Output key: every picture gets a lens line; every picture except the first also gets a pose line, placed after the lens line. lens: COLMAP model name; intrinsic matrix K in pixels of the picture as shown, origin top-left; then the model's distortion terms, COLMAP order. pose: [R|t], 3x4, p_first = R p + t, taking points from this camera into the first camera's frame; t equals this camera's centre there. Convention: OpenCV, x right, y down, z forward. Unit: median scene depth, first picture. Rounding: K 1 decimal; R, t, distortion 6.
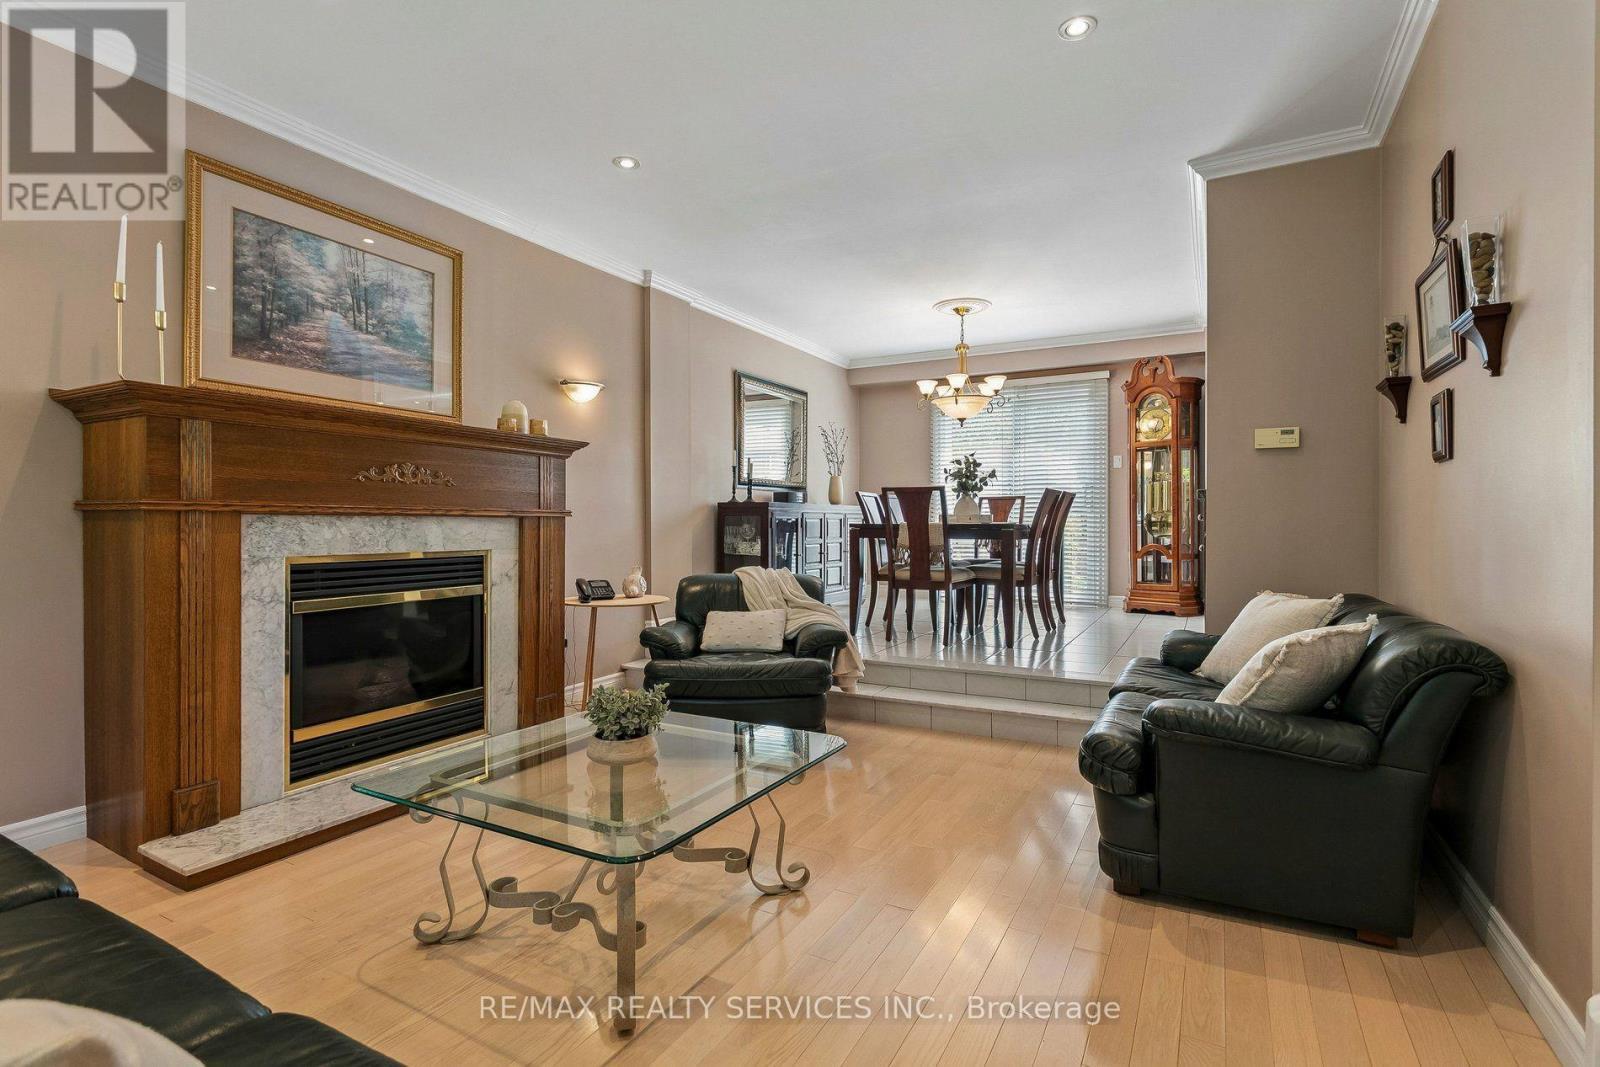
lens RADIAL K [[762.2, 0, 805.5], [0, 762.2, 529.7], [0, 0, 1]] dist [0.008169, -0.000230]
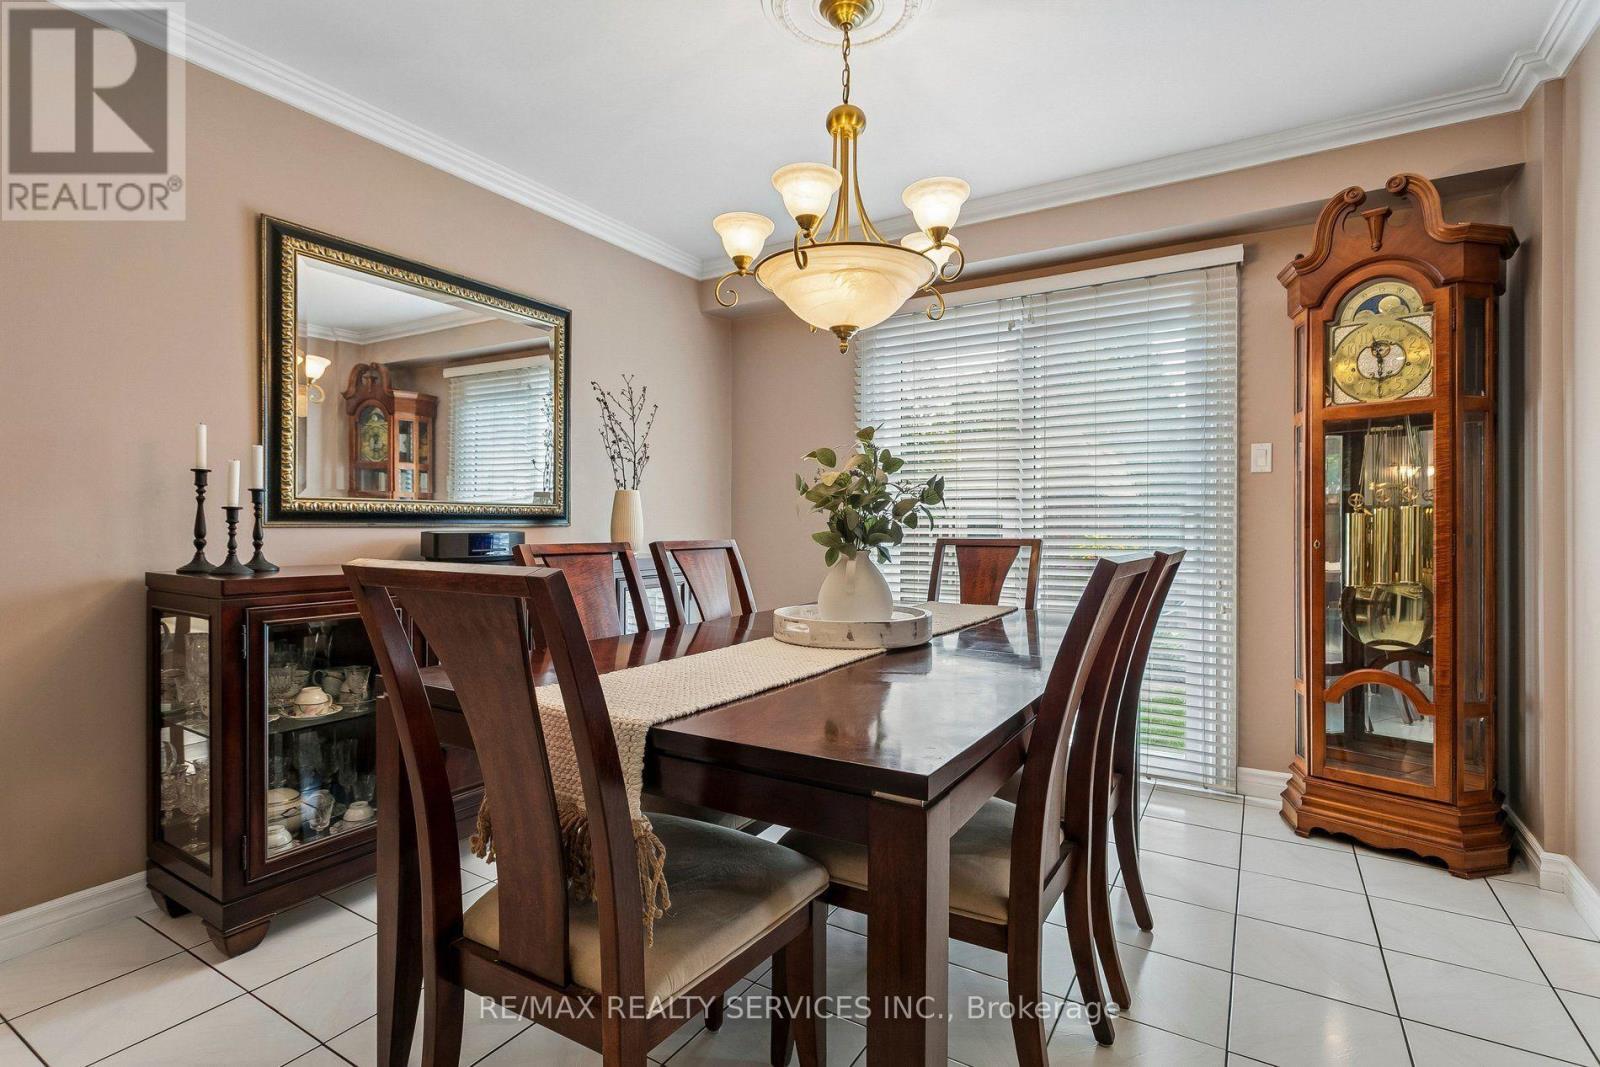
lens RADIAL K [[762.2, 0, 816.6], [0, 762.2, 532.8], [0, 0, 1]] dist [0.008169, -0.000230]
pose [[0.999362, 0.001177, -0.035697, 0.189523], [-0.001328, 0.999990, -0.004192, -0.049106], [0.035691, 0.004237, 0.999354, 0.609721]]
